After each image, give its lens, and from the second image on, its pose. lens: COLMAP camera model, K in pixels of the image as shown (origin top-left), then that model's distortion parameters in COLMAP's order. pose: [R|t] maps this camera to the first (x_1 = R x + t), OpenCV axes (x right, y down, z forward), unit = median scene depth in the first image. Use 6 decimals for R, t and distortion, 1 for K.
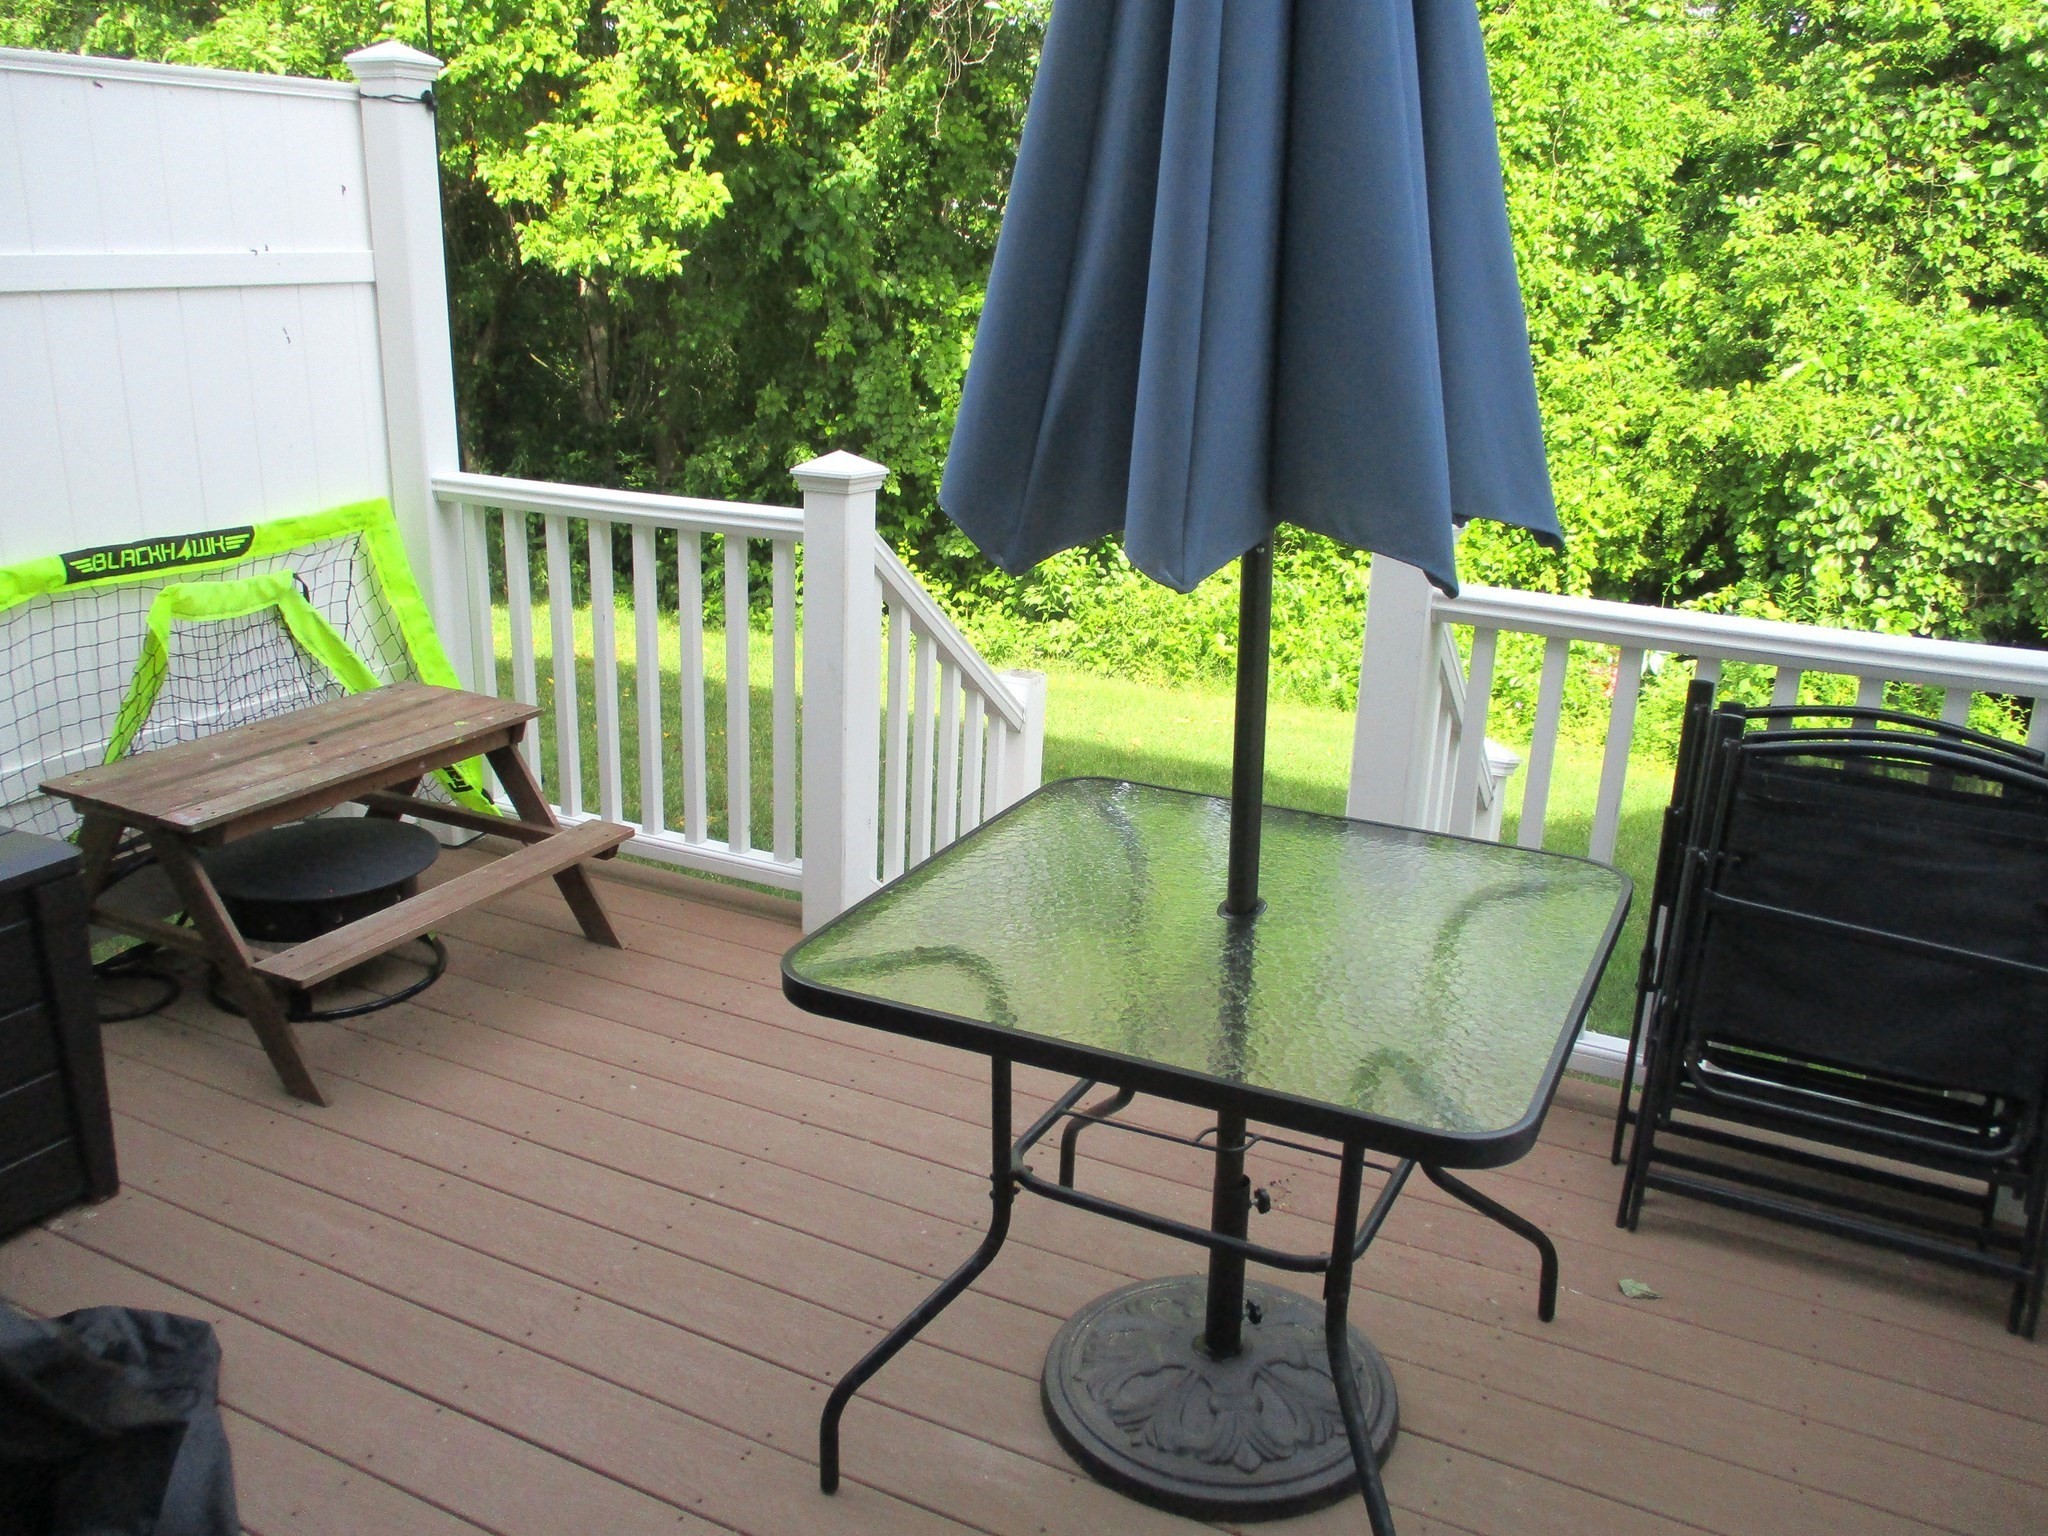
lens RADIAL K [[1728.8, 0, 1030.5], [0, 1728.8, 775.4], [0, 0, 1]] dist [-0.017972, 0.001821]
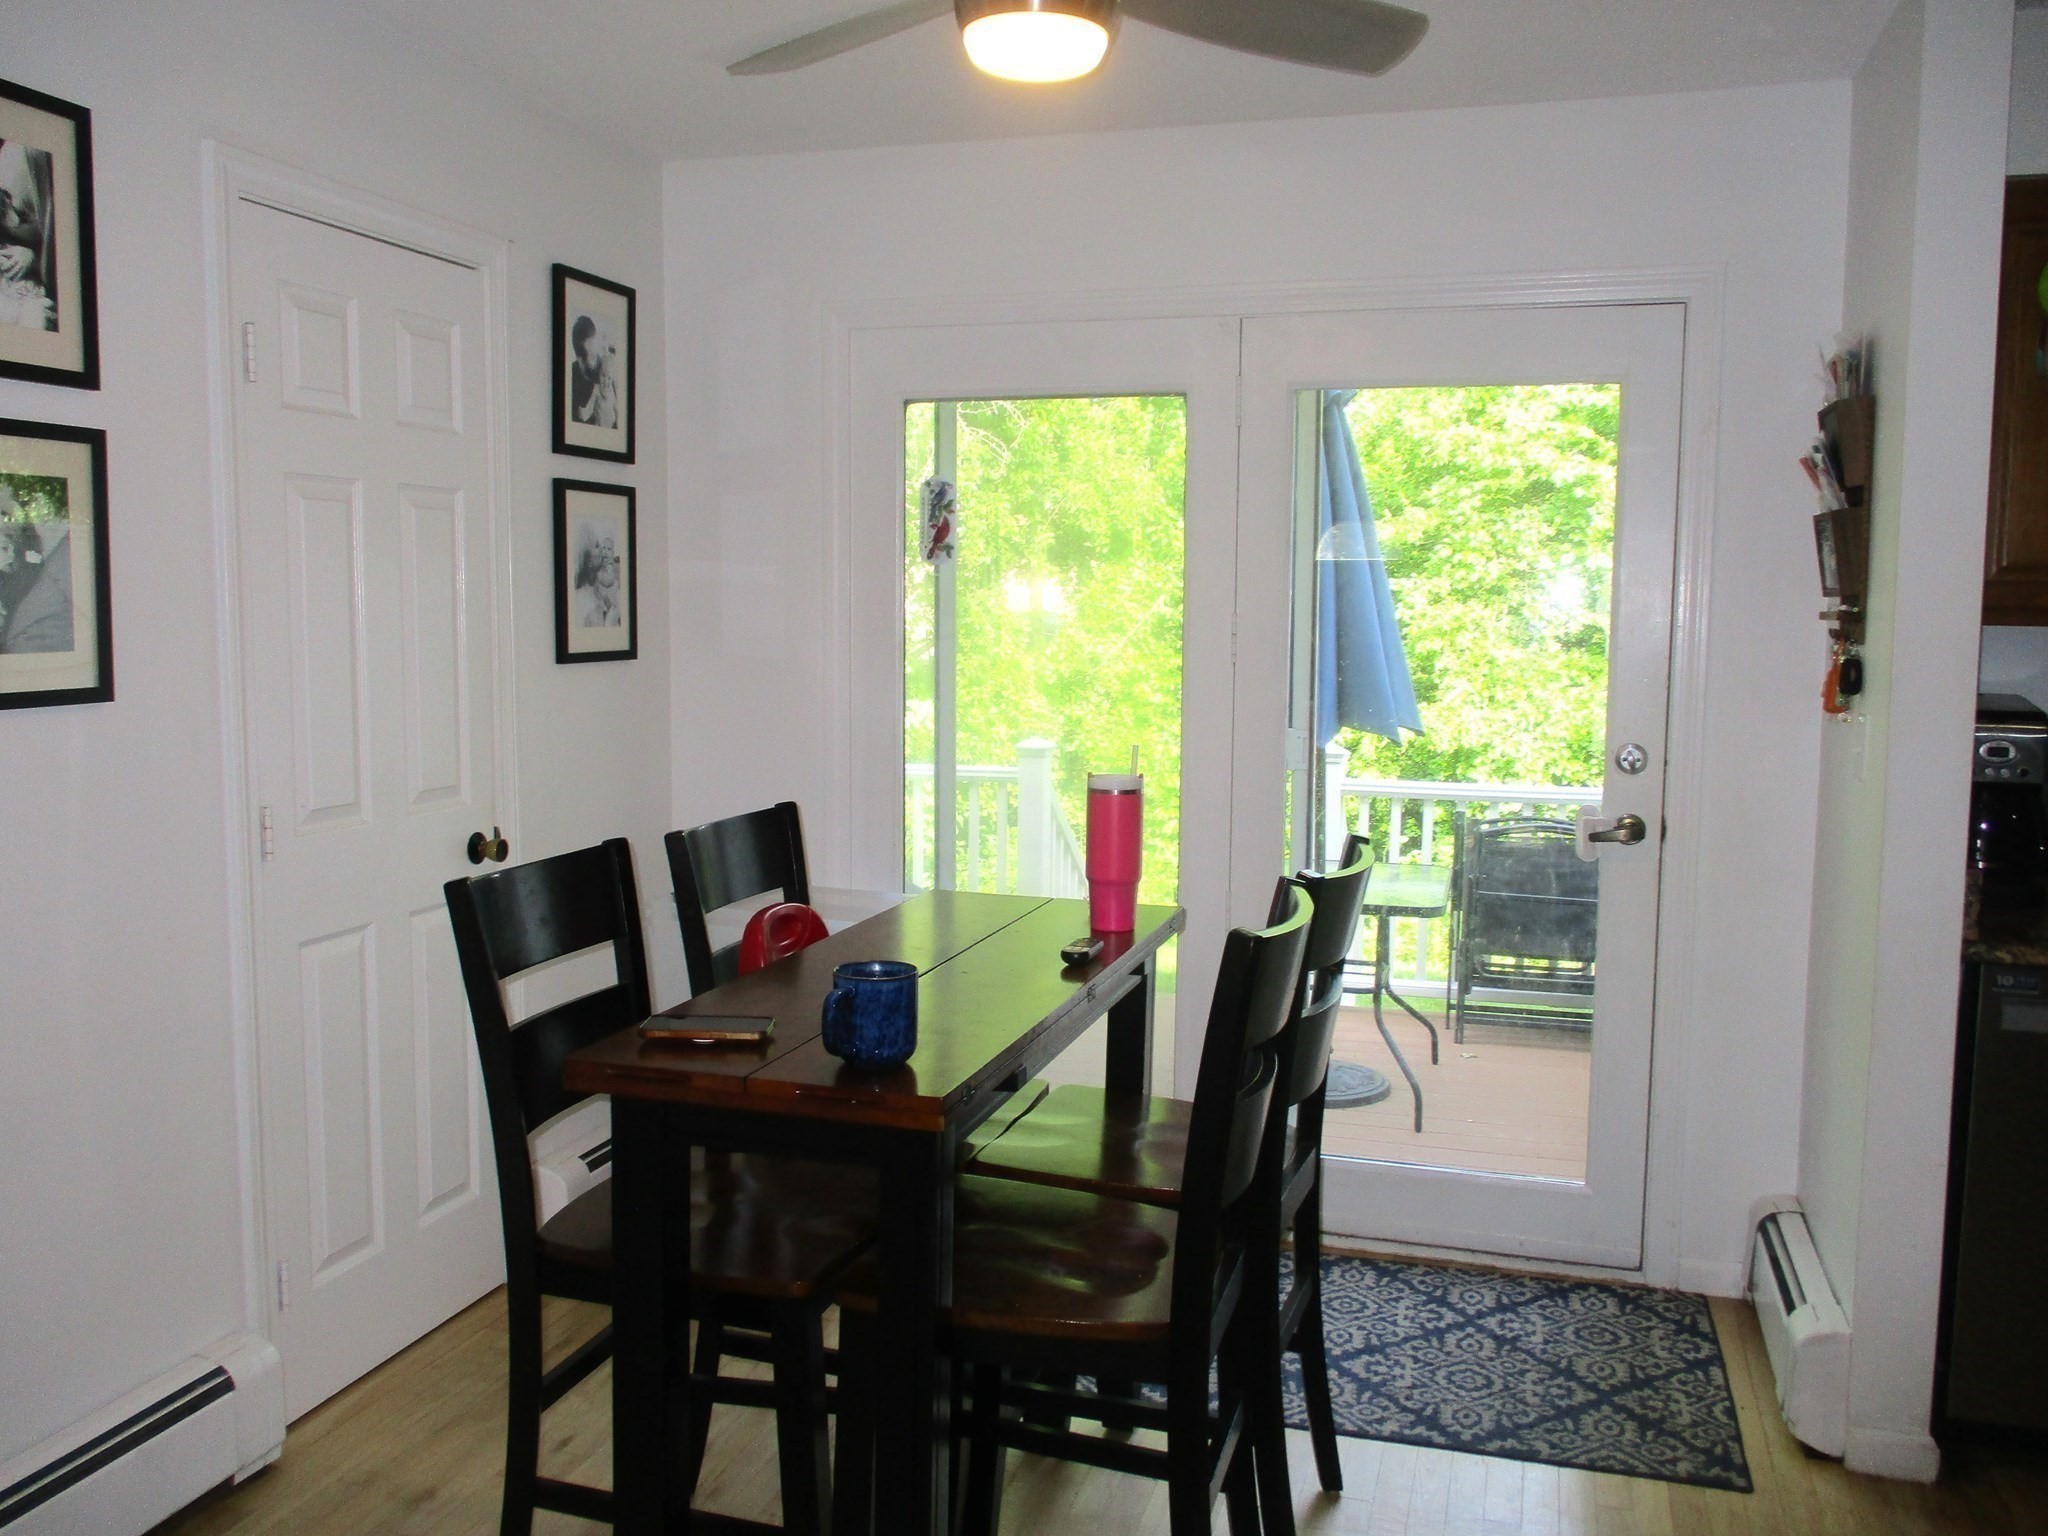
lens RADIAL K [[1728.8, 0, 1016.7], [0, 1728.8, 764.6], [0, 0, 1]] dist [-0.017972, 0.001821]
pose [[0.984517, -0.038181, 0.171079, -0.174668], [0.072697, 0.977034, -0.200297, 0.089705], [-0.159502, 0.209633, 0.964683, -0.342641]]
